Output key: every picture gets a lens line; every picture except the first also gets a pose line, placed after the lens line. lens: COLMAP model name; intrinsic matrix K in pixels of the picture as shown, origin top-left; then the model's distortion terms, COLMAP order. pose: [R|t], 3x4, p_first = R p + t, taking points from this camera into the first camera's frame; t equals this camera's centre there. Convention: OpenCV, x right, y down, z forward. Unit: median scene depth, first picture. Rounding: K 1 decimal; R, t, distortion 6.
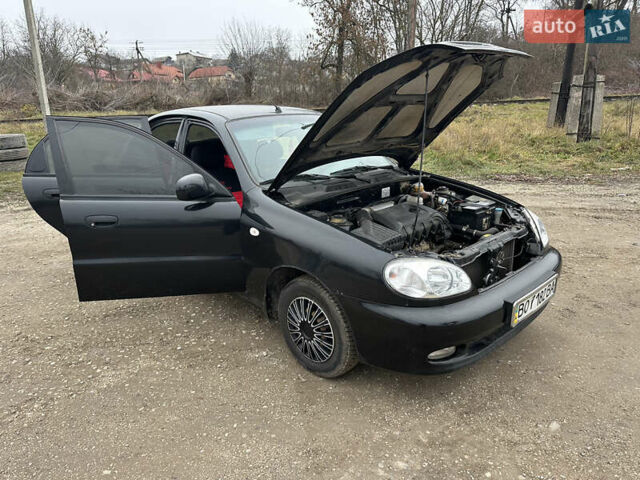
lens RADIAL K [[447.8, 0, 317.2], [0, 447.8, 235.0], [0, 0, 1]] dist [0.019298, -0.027582]
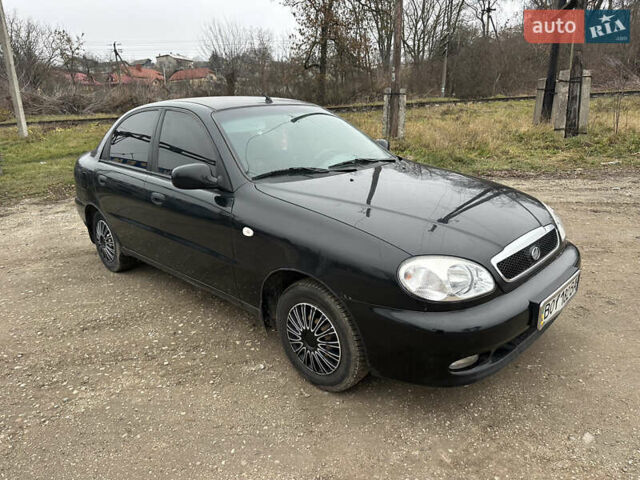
lens RADIAL K [[447.8, 0, 321.5], [0, 447.8, 240.5], [0, 0, 1]] dist [0.019298, -0.027582]
pose [[0.998958, -0.023232, 0.039286, -0.024833], [0.022929, 0.999704, 0.008146, 0.005565], [-0.039463, -0.007236, 0.999195, 0.084471]]
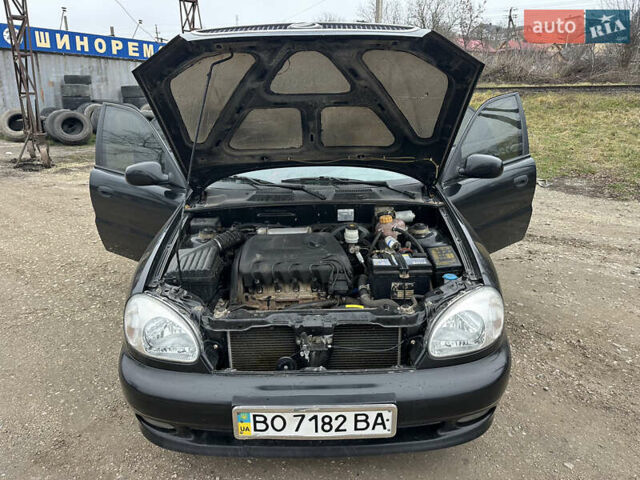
lens RADIAL K [[447.8, 0, 317.8], [0, 447.8, 240.0], [0, 0, 1]] dist [0.019298, -0.027582]
pose [[0.730290, 0.238325, -0.640217, 0.658452], [-0.193661, 0.970951, 0.140536, -0.160281], [0.655112, 0.021353, 0.755230, 0.397936]]
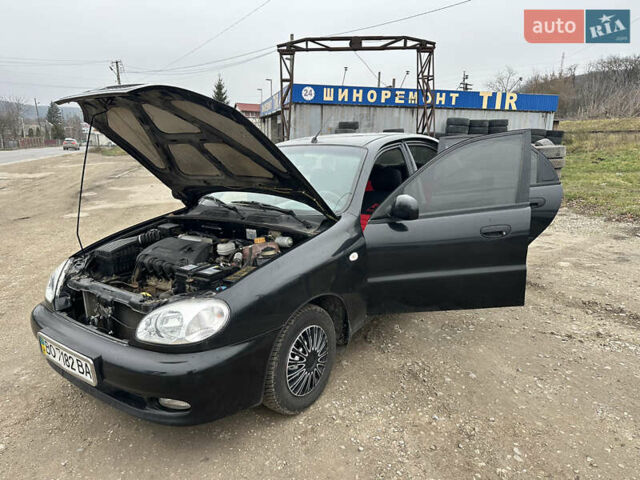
lens RADIAL K [[447.8, 0, 314.3], [0, 447.8, 237.0], [0, 0, 1]] dist [0.019298, -0.027582]
pose [[0.174479, 0.238617, -0.955311, 1.095451], [-0.244531, 0.950300, 0.192704, -0.310716], [0.953814, 0.199981, 0.224156, 0.962670]]
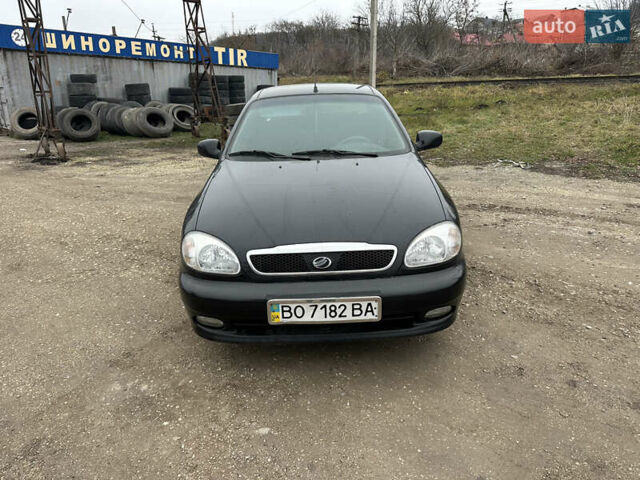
lens RADIAL K [[447.8, 0, 322.2], [0, 447.8, 238.9], [0, 0, 1]] dist [0.019298, -0.027582]
pose [[0.740042, 0.228126, -0.632690, 0.806575], [-0.176833, 0.973618, 0.144216, -0.104706], [0.648898, 0.005154, 0.760858, 0.232477]]
